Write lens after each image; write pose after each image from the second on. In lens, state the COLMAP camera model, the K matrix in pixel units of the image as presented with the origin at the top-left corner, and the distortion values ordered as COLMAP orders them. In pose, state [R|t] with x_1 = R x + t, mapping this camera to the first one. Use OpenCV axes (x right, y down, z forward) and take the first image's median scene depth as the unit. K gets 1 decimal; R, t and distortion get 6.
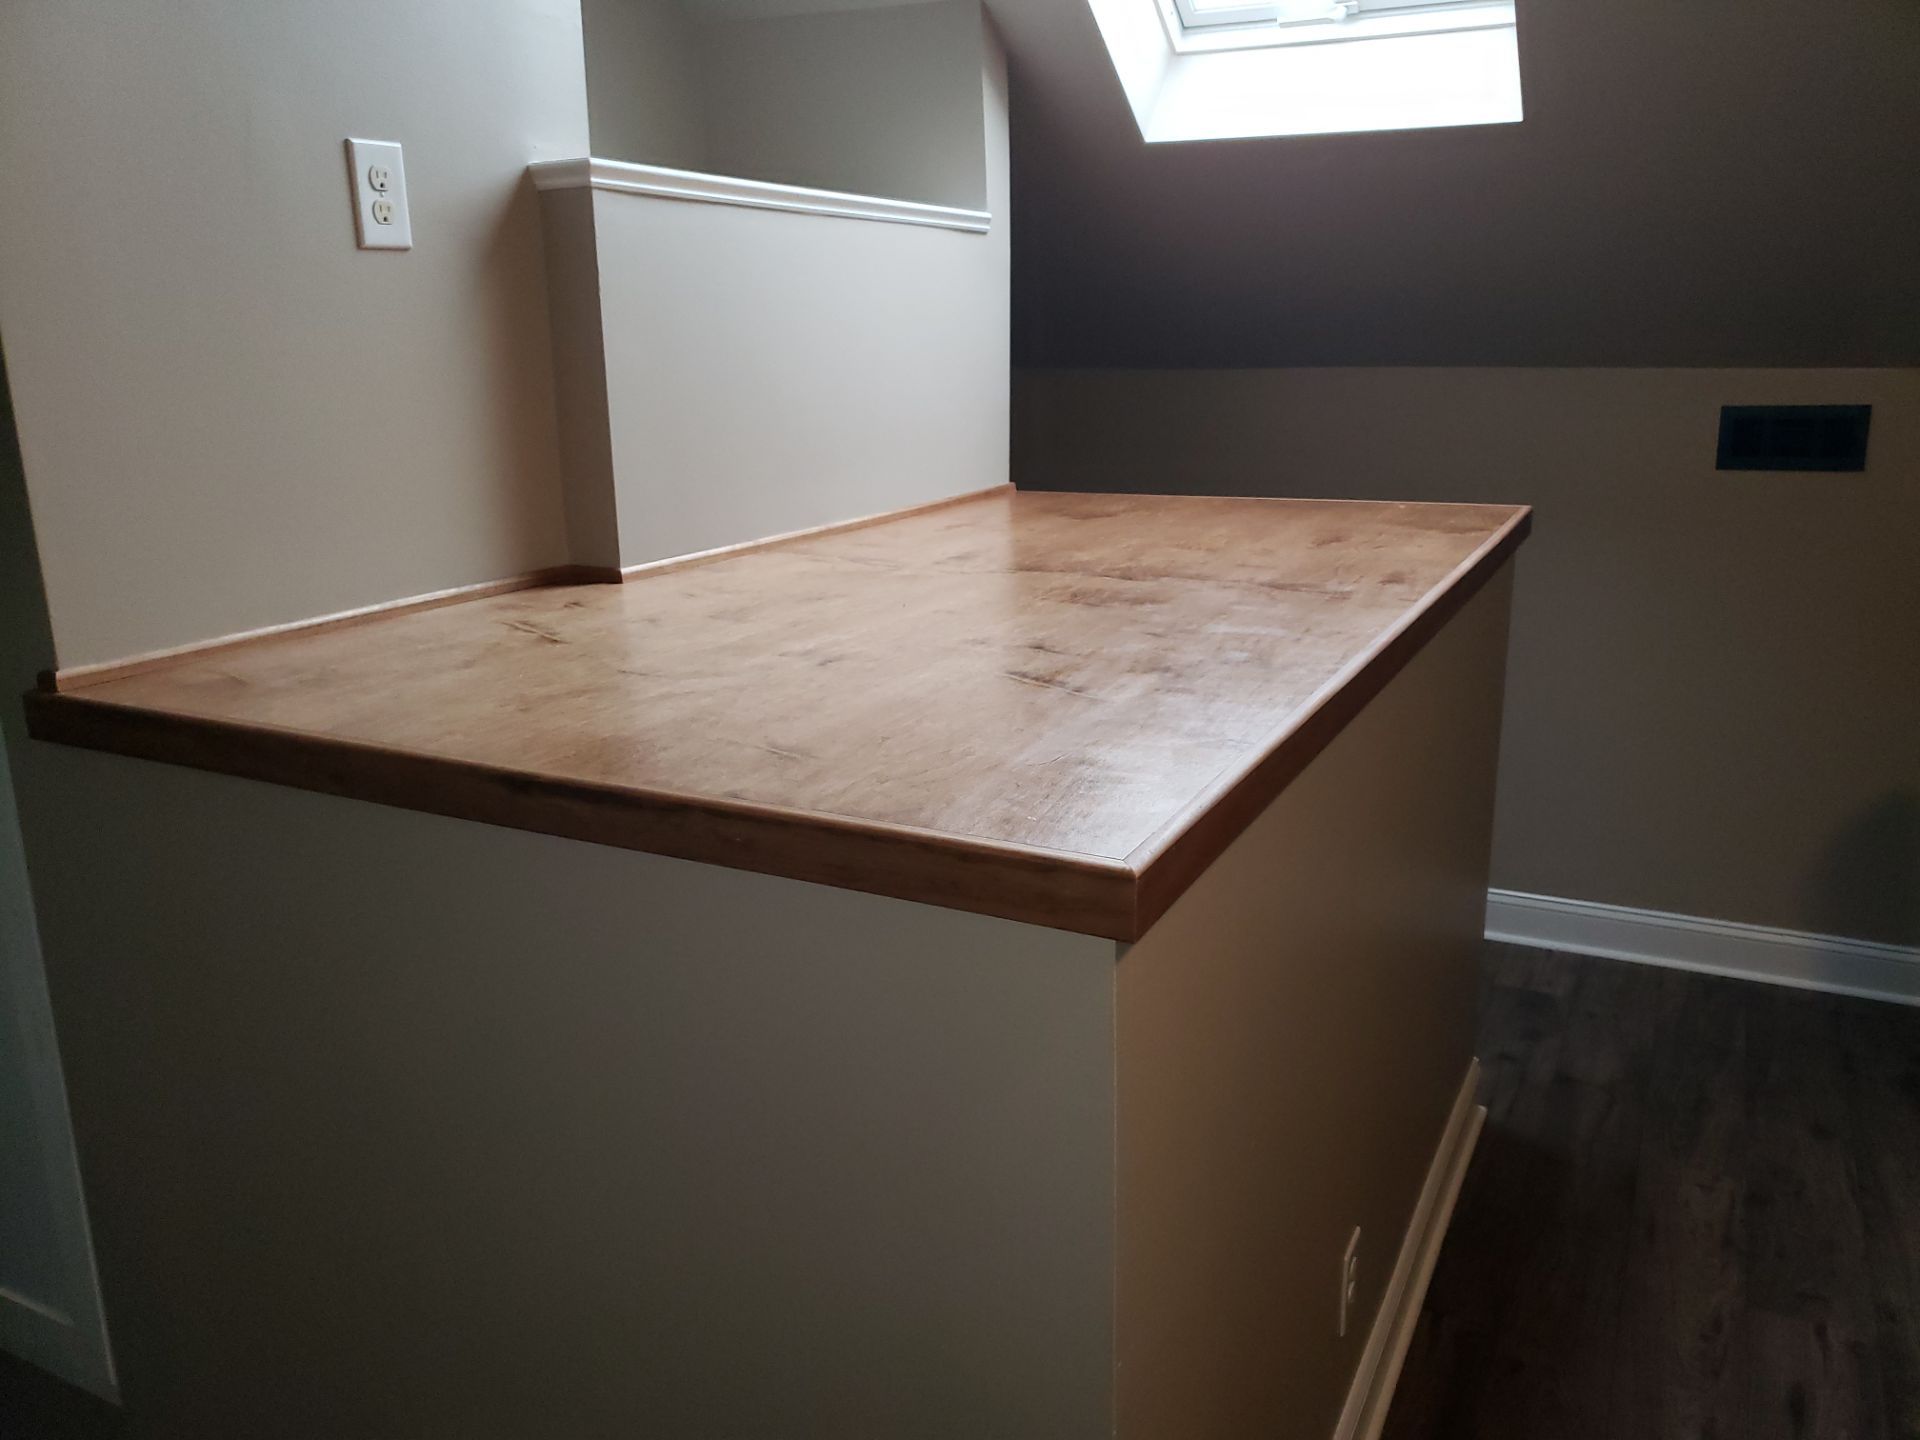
lens RADIAL K [[1460.4, 0, 965.3], [0, 1460.4, 729.3], [0, 0, 1]] dist [0.000110, 0.003151]
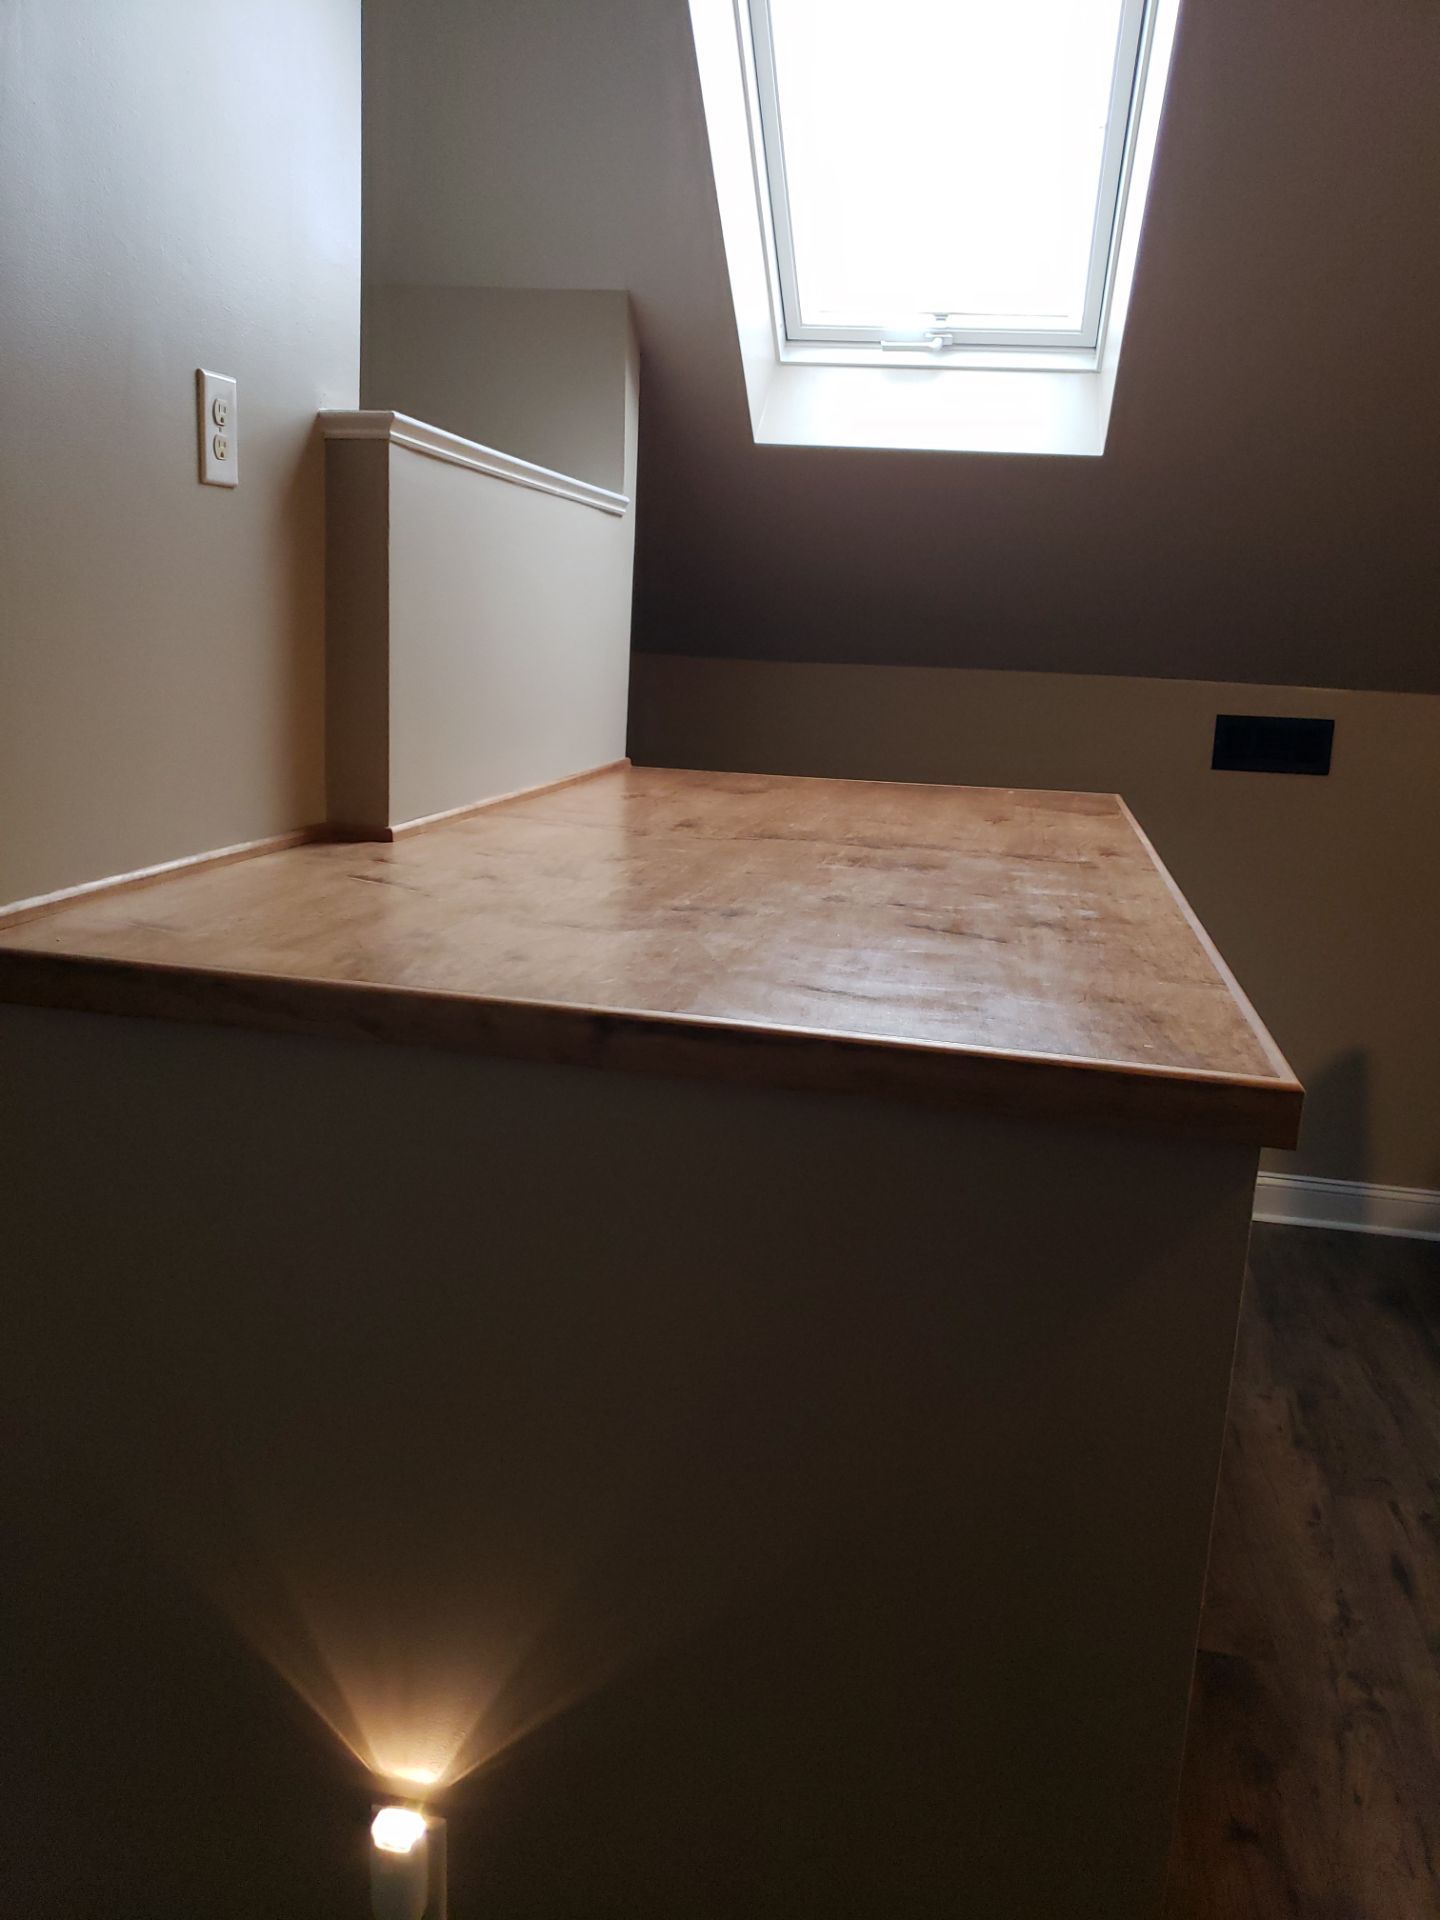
lens RADIAL K [[1460.4, 0, 736.2], [0, 1460.4, 952.3], [0, 0, 1]] dist [0.000110, 0.003151]
pose [[0.964770, 0.000907, 0.263091, -0.267516], [0.010377, 0.999085, -0.041494, 0.016653], [-0.262888, 0.042762, 0.963878, 0.000883]]
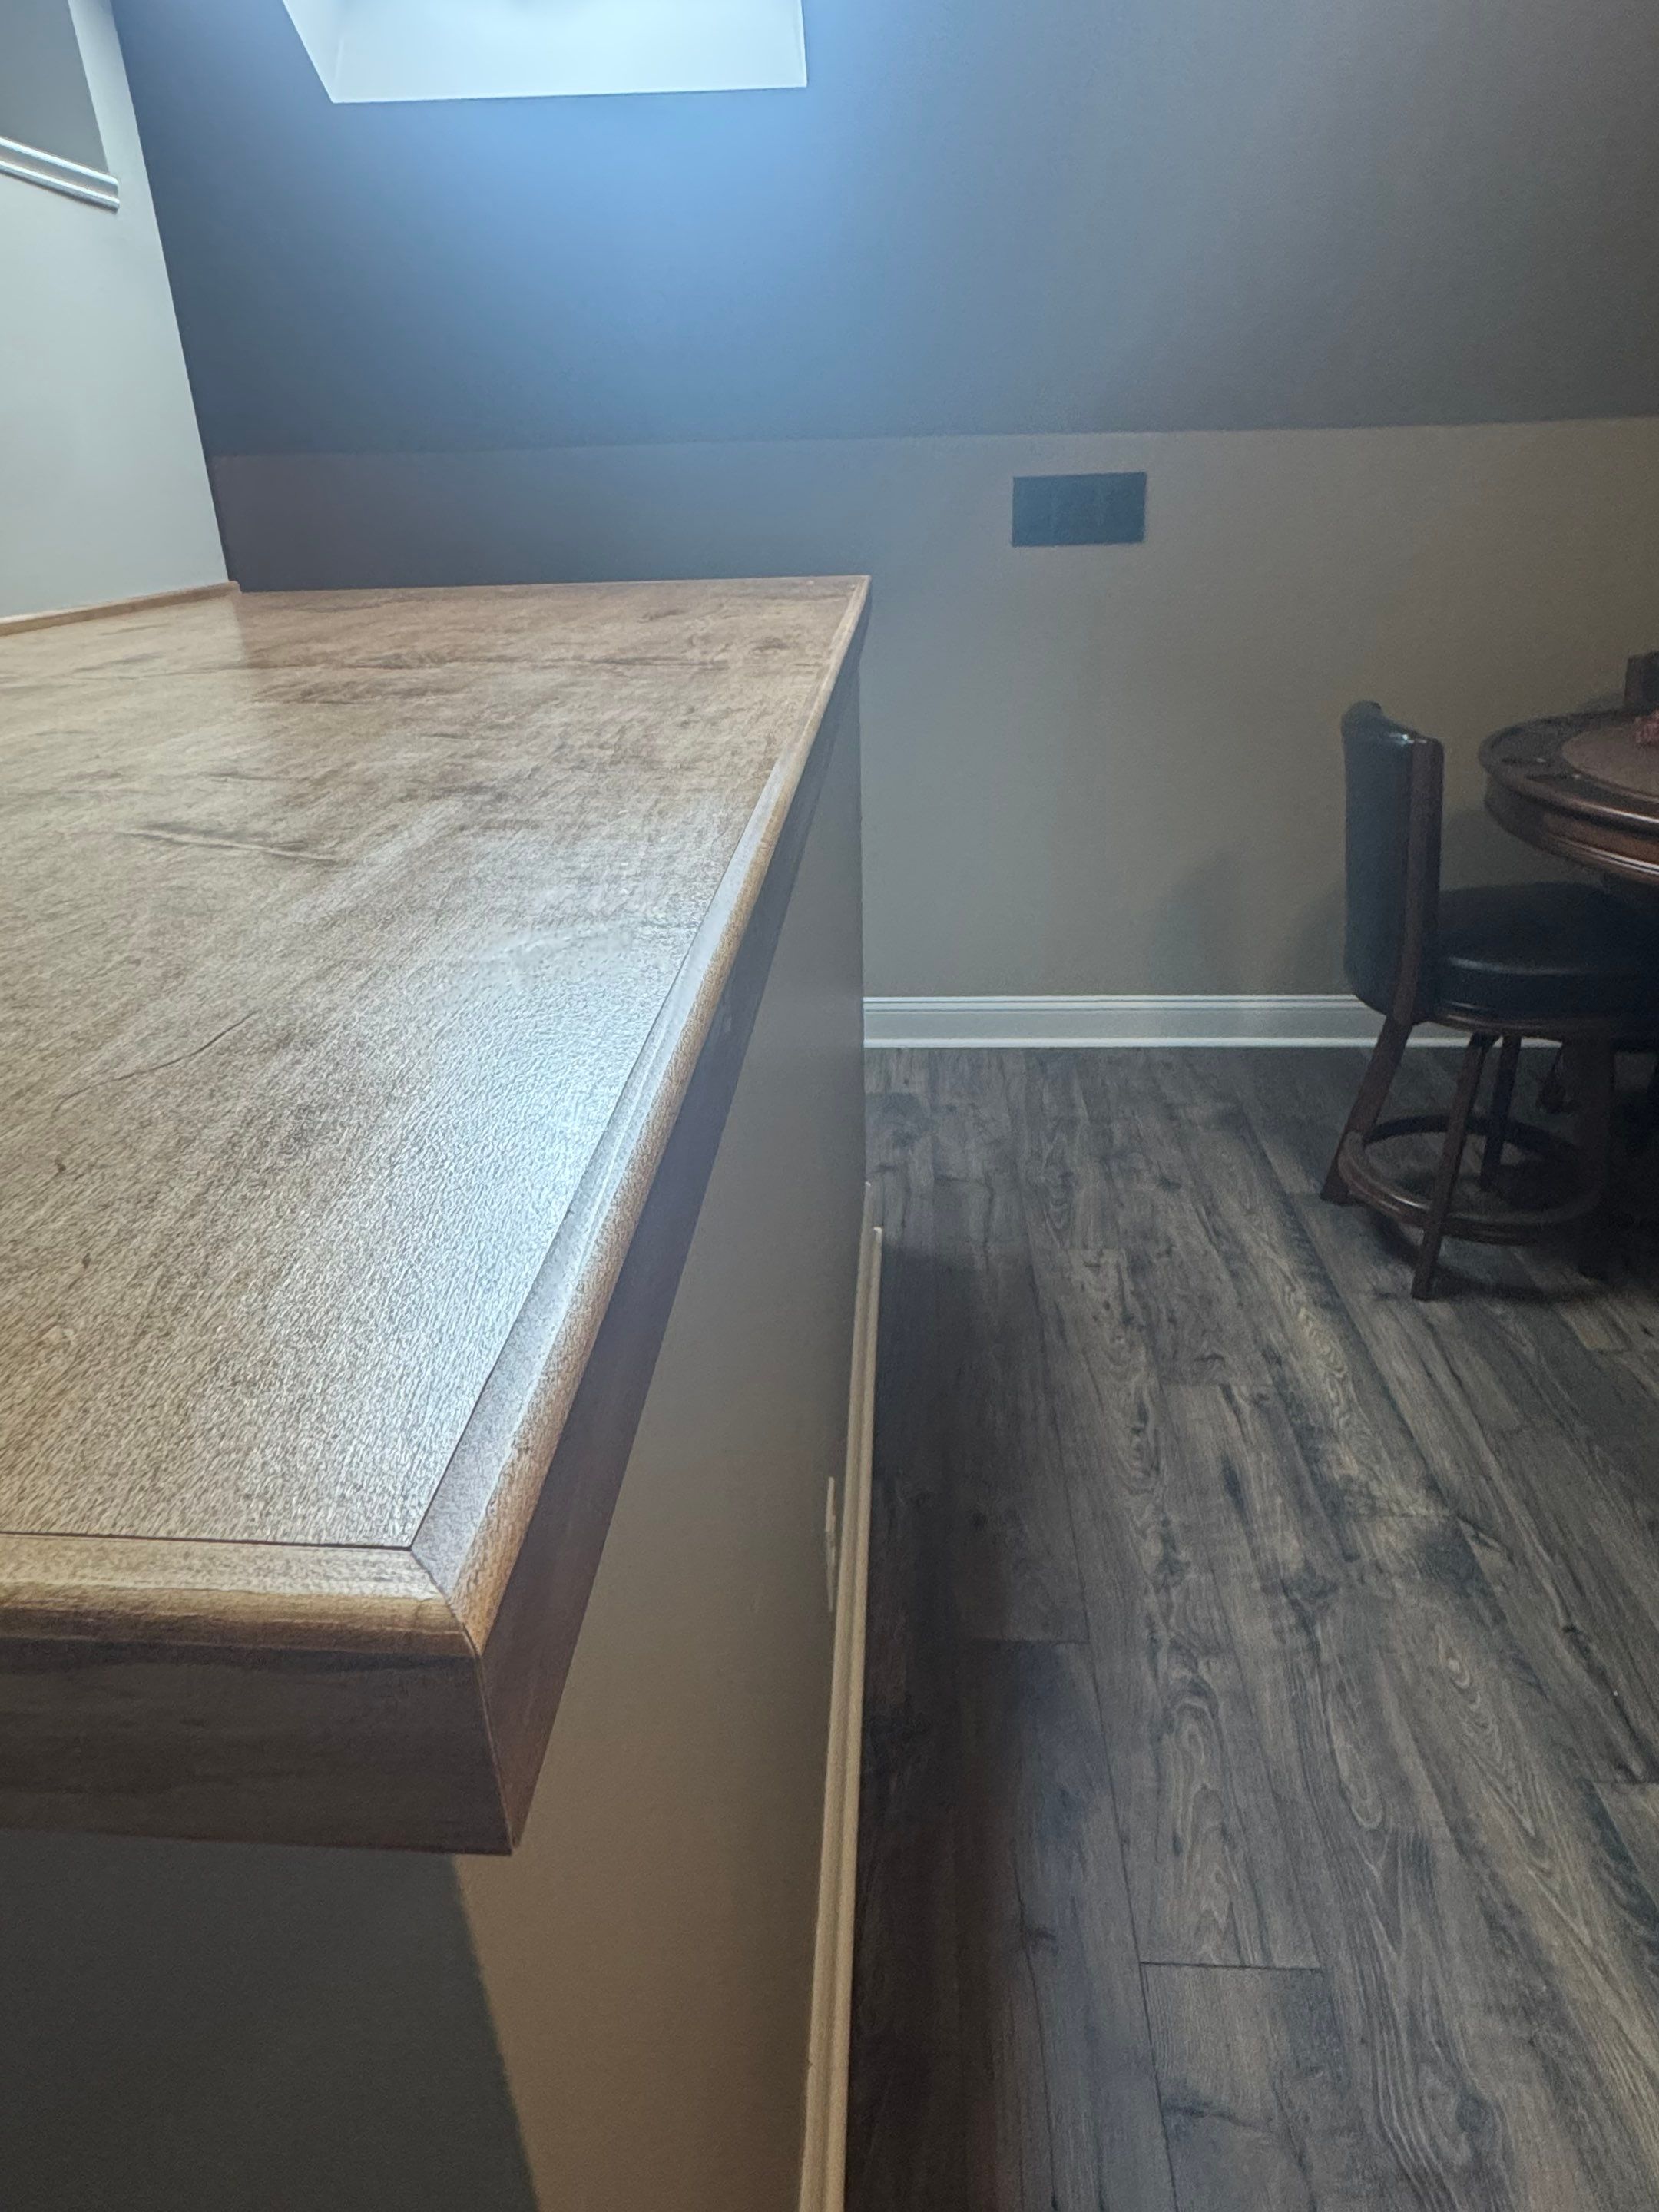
lens RADIAL K [[1315.6, 0, 835.8], [0, 1315.6, 1095.1], [0, 0, 1]] dist [-0.005350, -0.000608]
pose [[0.917784, -0.178775, 0.354559, 0.046859], [0.114563, 0.974161, 0.194640, -0.007118], [-0.380195, -0.138018, 0.914551, 0.339121]]
